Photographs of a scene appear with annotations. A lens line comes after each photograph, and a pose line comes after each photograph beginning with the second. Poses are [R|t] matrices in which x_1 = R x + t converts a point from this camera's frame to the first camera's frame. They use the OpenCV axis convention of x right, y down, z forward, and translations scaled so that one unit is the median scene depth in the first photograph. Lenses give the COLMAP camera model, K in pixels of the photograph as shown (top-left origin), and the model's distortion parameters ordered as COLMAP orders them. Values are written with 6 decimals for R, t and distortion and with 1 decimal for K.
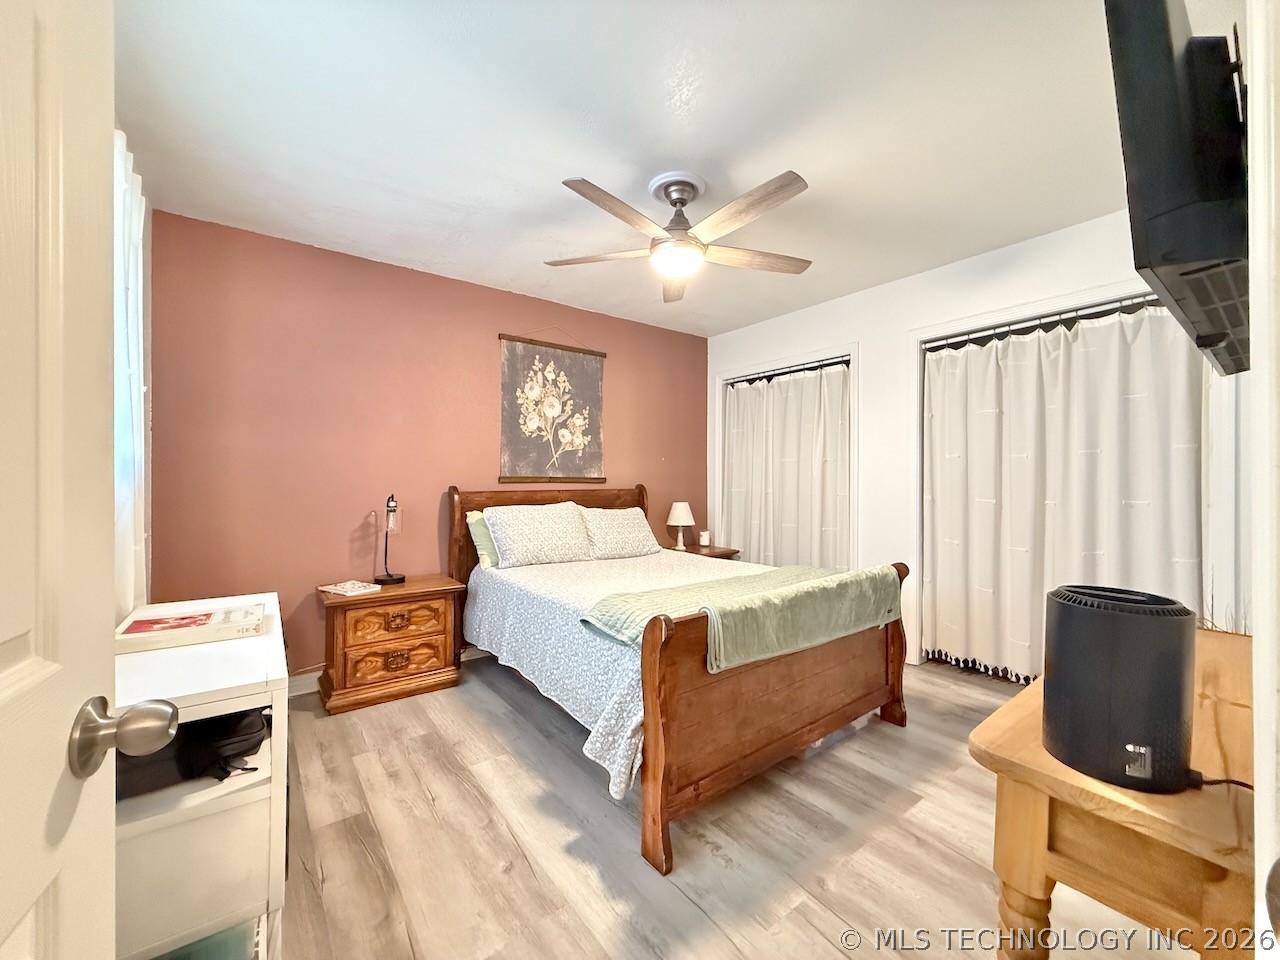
lens RADIAL K [[508.7, 0, 638.0], [0, 508.7, 479.8], [0, 0, 1]] dist [0.000235, -0.000211]
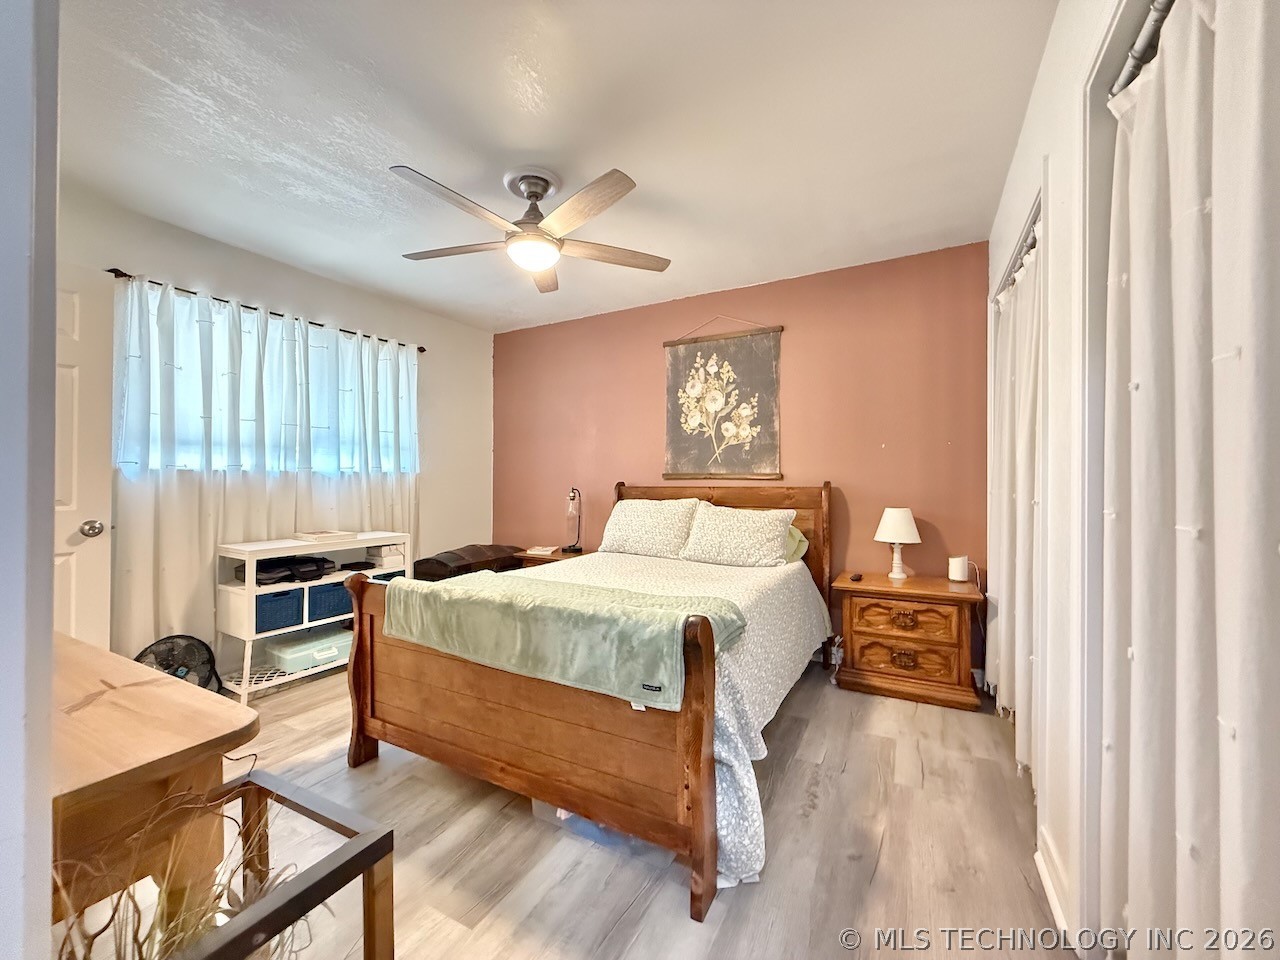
lens RADIAL K [[508.7, 0, 638.0], [0, 508.7, 480.2], [0, 0, 1]] dist [0.000235, -0.000211]
pose [[0.403431, 0.007717, -0.914978, 0.656943], [0.007447, 0.999904, 0.011717, -0.004532], [0.914980, -0.011541, 0.403335, 0.470455]]
